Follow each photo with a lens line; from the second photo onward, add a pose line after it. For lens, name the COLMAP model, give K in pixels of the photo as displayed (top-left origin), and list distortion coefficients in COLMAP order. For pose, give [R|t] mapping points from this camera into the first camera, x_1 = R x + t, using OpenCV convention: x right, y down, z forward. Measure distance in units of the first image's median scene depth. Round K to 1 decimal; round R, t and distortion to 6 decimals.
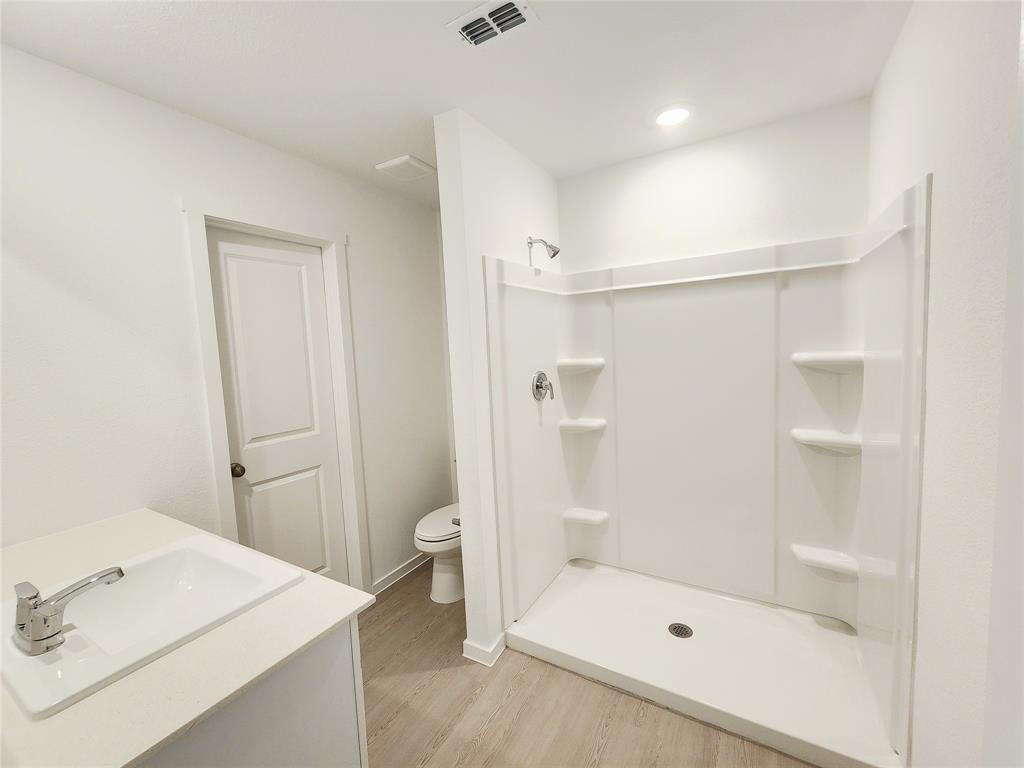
lens RADIAL K [[409.8, 0, 506.2], [0, 409.8, 382.7], [0, 0, 1]] dist [-0.000229, -0.000157]
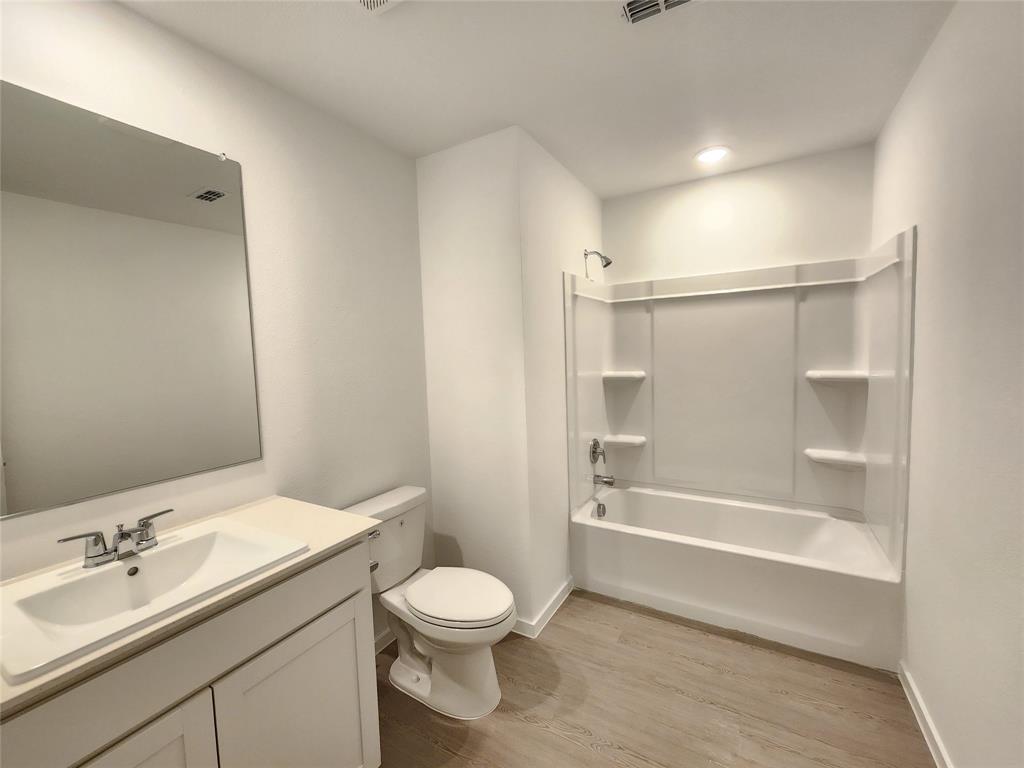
lens RADIAL K [[420.5, 0, 512.0], [0, 420.5, 384.0], [0, 0, 1]] dist [0.000753, -0.000391]
pose [[0.999674, 0.020990, 0.014513, -0.150910], [-0.020638, 0.999499, -0.023982, 0.048081], [-0.015009, 0.023675, 0.999607, -0.166824]]
